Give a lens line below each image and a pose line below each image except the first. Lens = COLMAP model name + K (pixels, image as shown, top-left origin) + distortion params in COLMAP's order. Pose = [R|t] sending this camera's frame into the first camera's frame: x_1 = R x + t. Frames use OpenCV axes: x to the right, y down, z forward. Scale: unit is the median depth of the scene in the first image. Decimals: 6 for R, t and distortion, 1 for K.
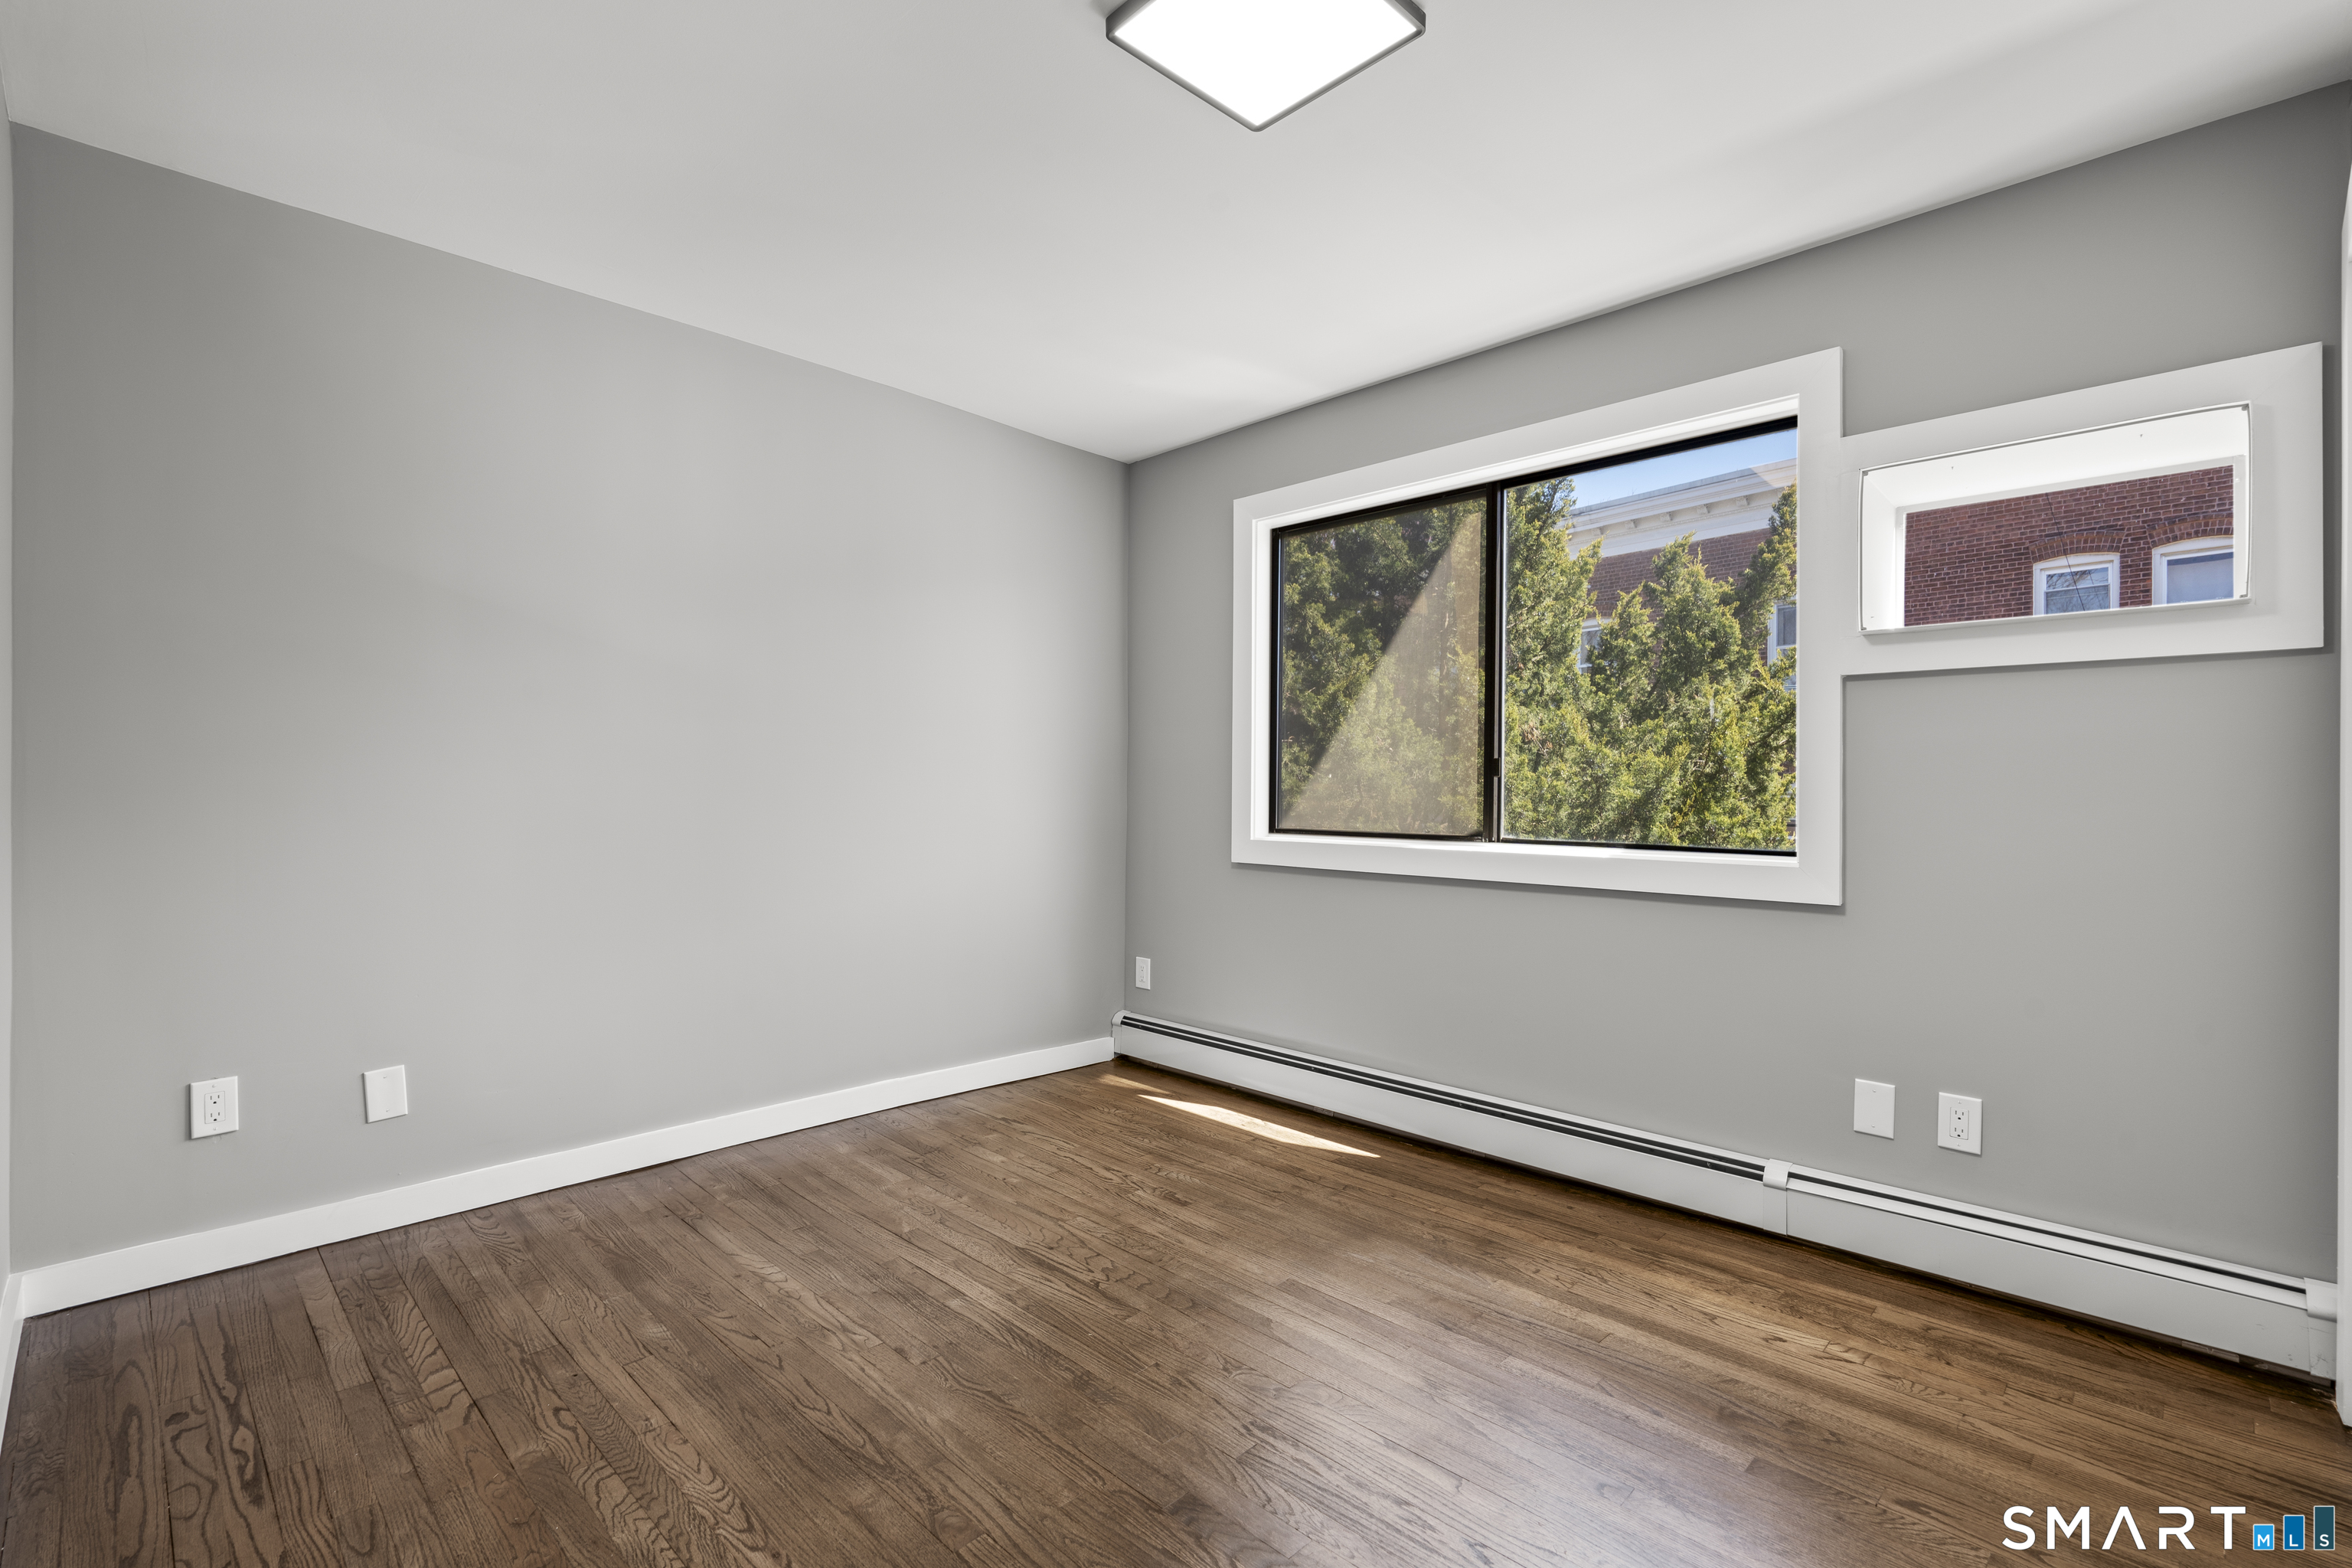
lens RADIAL K [[1053.6, 0, 1176.0], [0, 1053.6, 784.0], [0, 0, 1]] dist [-0.014739, 0.005209]
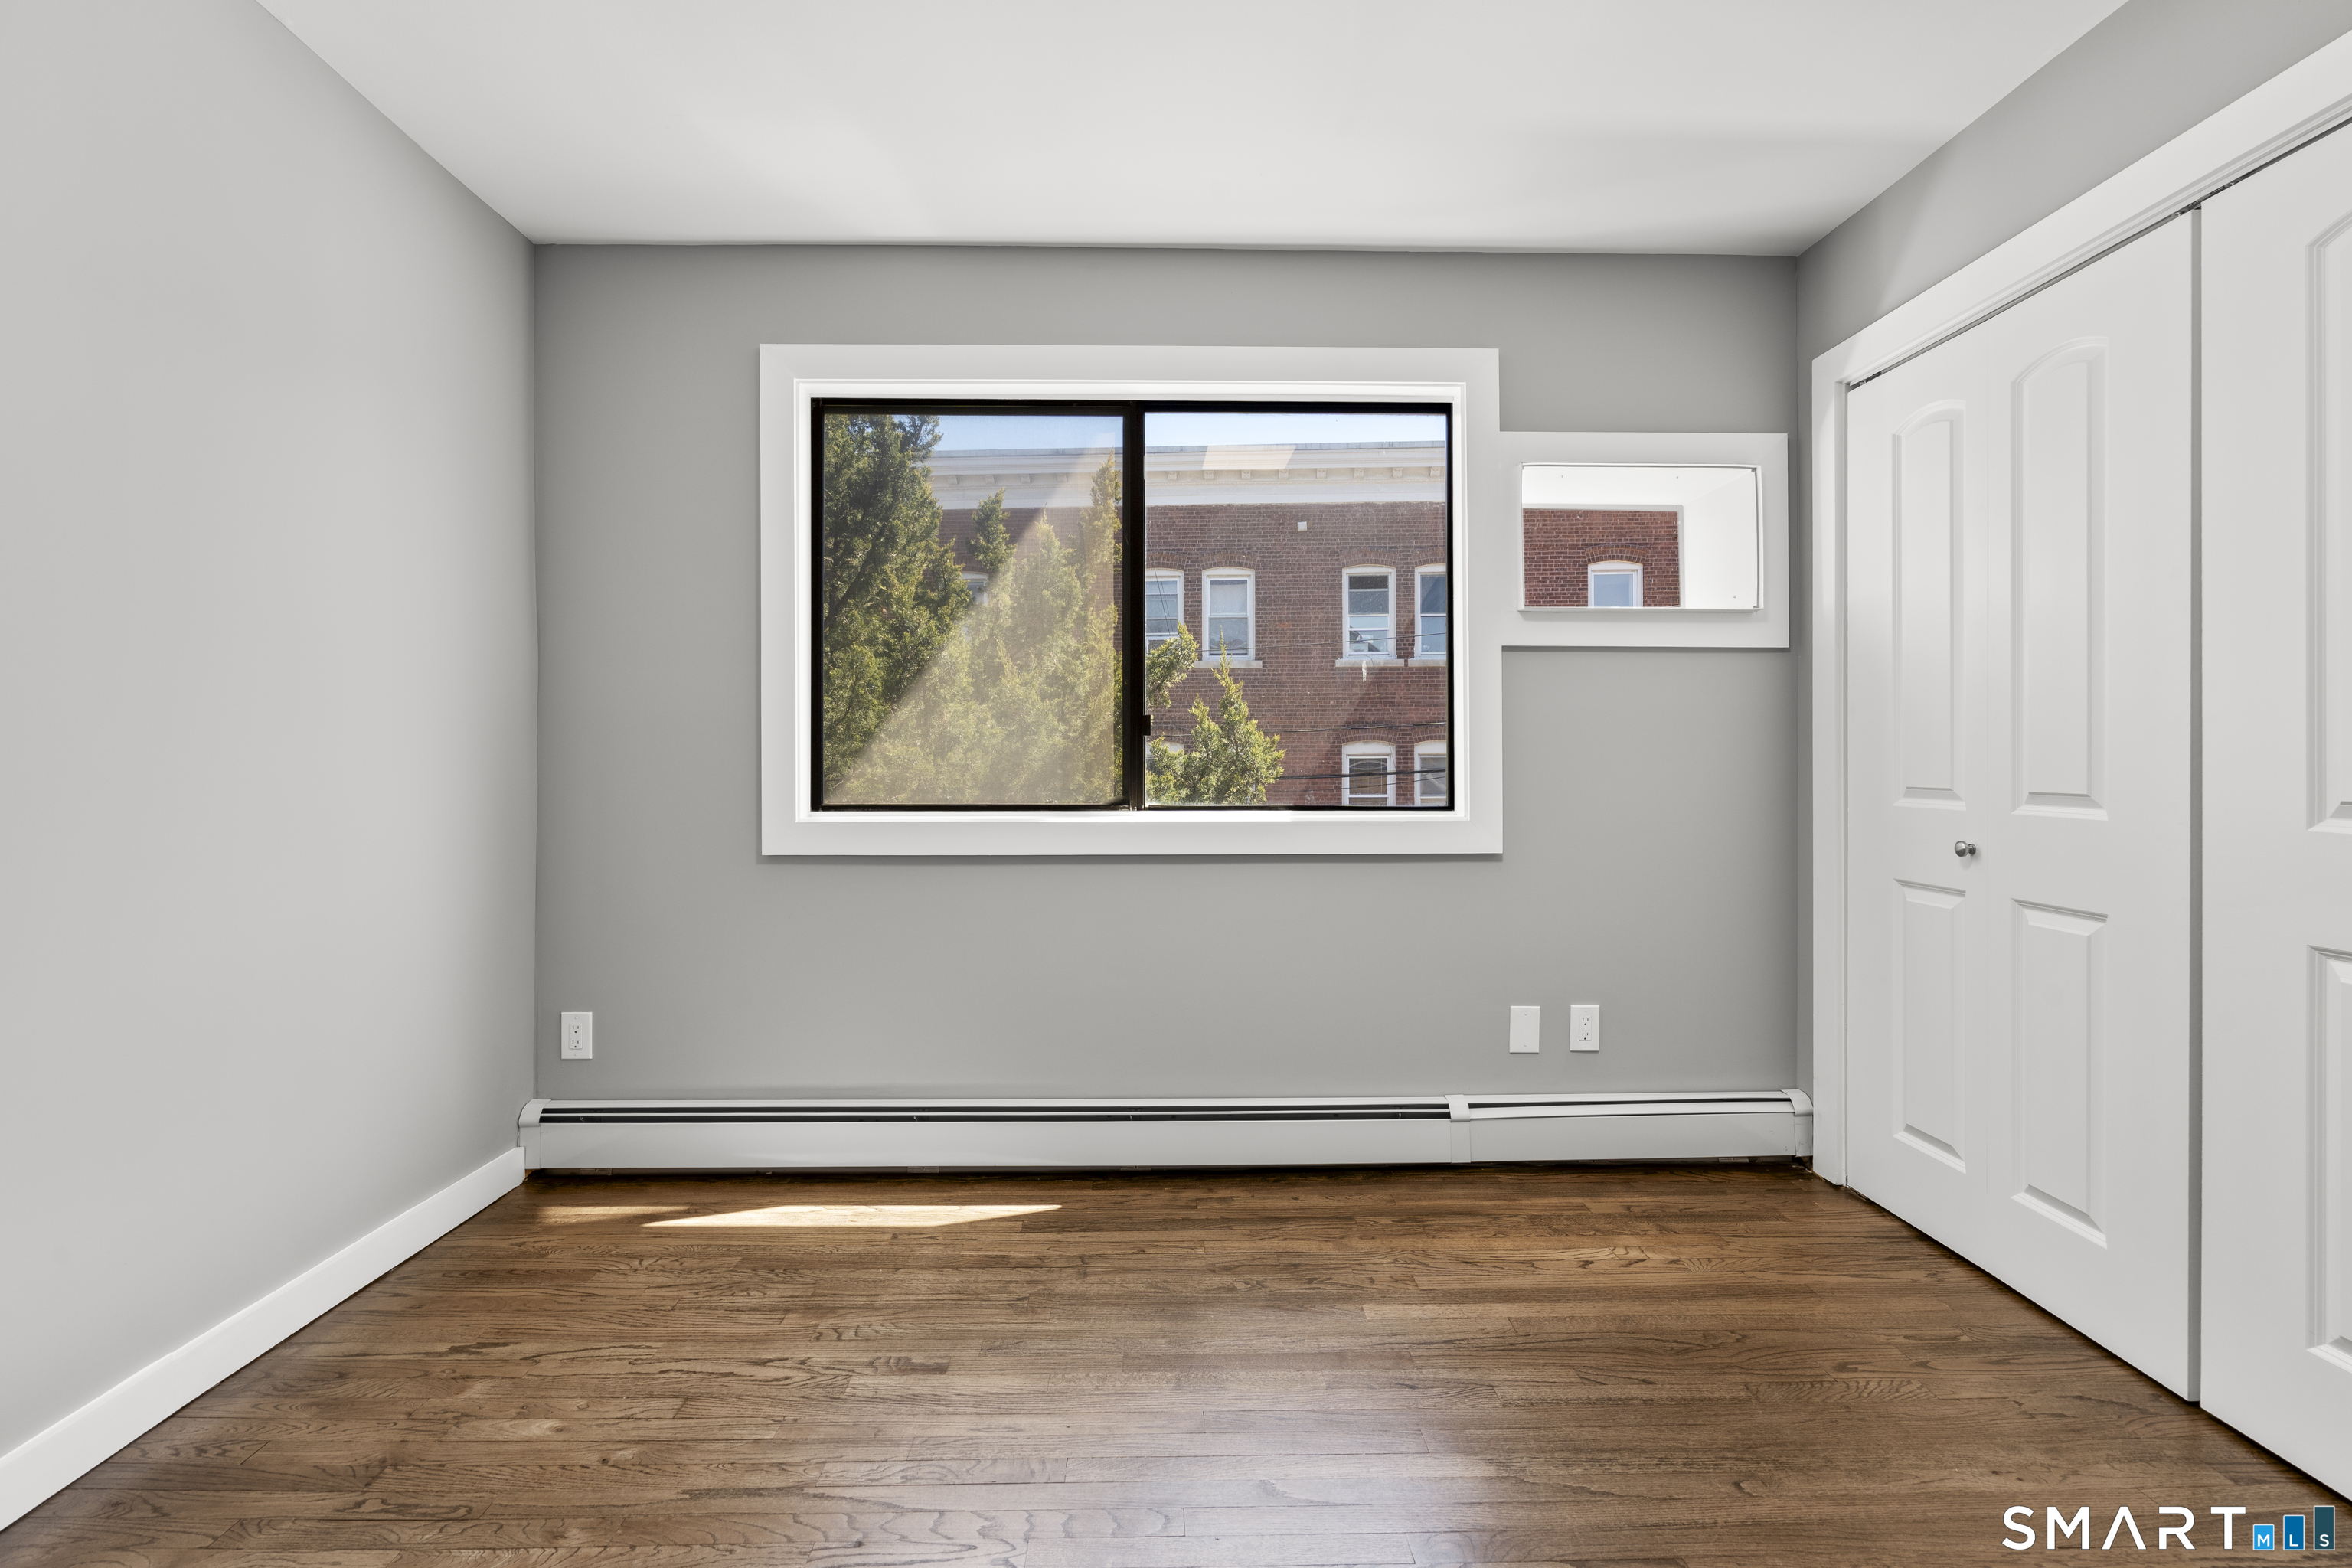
lens RADIAL K [[1062.2, 0, 1178.6], [0, 1062.2, 753.1], [0, 0, 1]] dist [-0.008660, 0.001501]
pose [[0.690273, -0.005503, 0.723528, -0.368562], [0.001897, 0.999981, 0.005795, 0.002463], [-0.723547, -0.002628, 0.690271, 0.417085]]
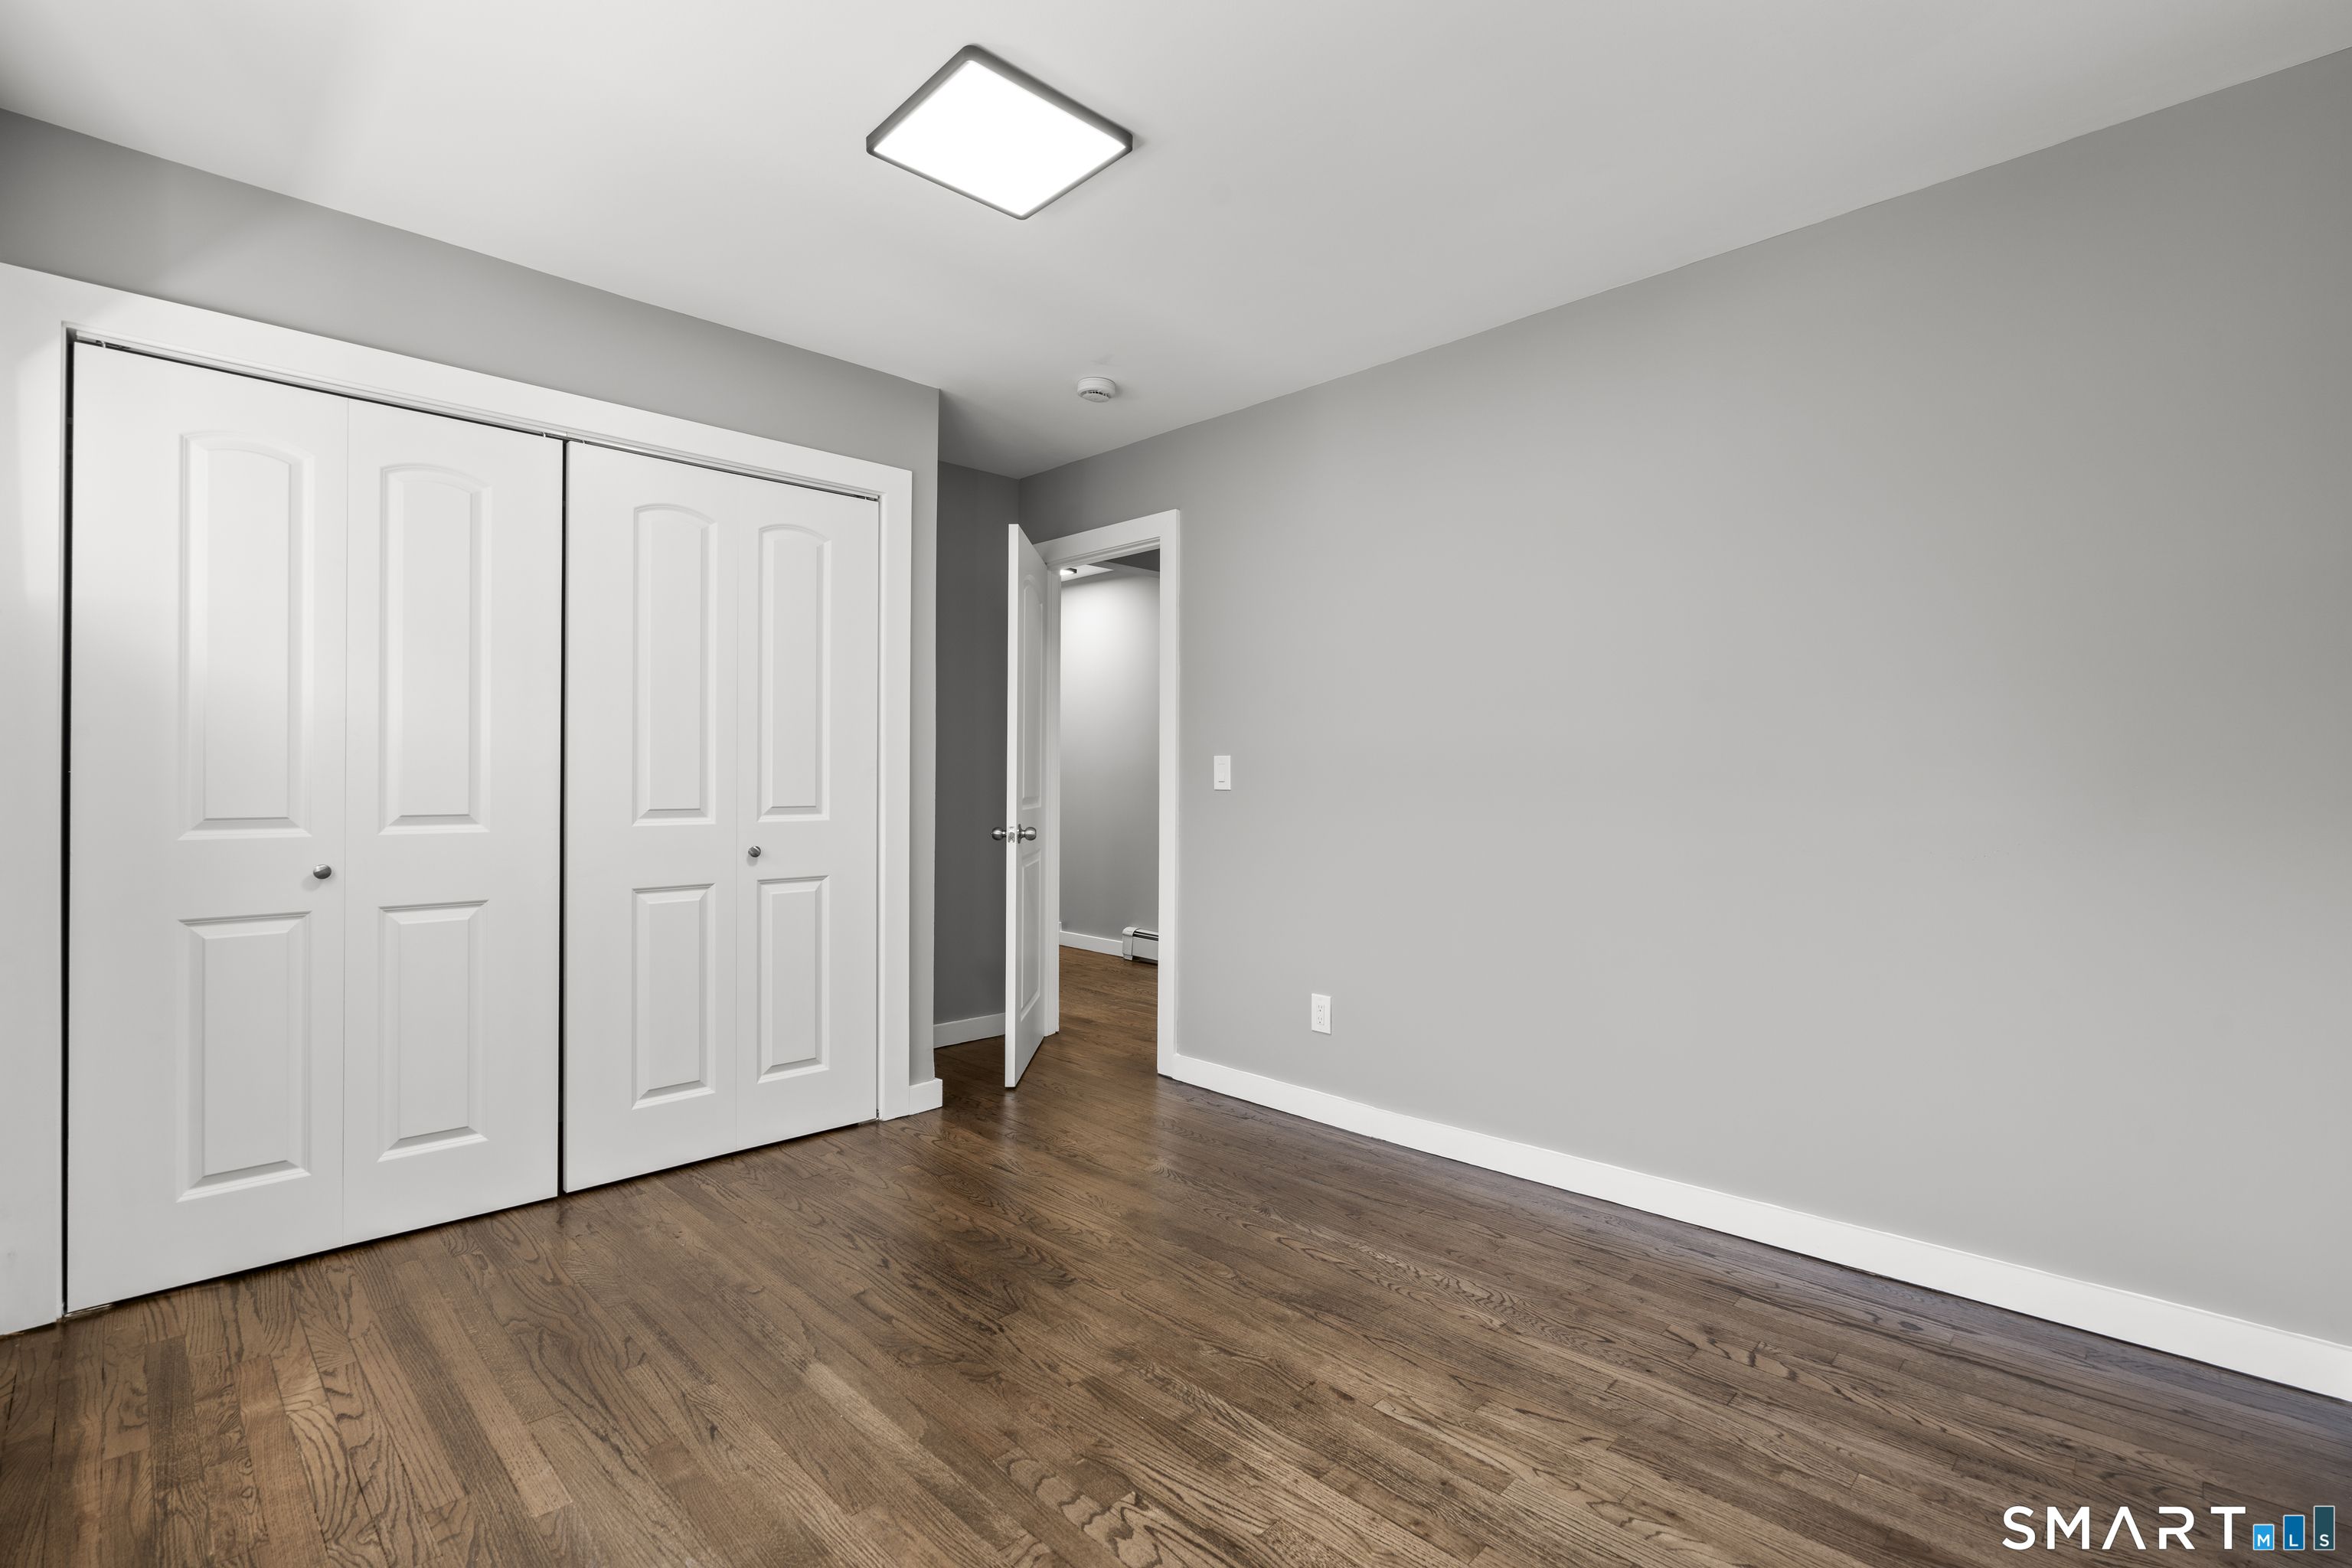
lens RADIAL K [[1053.6, 0, 1176.0], [0, 1053.6, 784.0], [0, 0, 1]] dist [-0.014739, 0.005209]
pose [[-0.999954, -0.008960, 0.003470, -0.080889], [-0.008968, 0.999957, -0.002317, 0.004765], [-0.003449, -0.002348, -0.999991, 1.391392]]
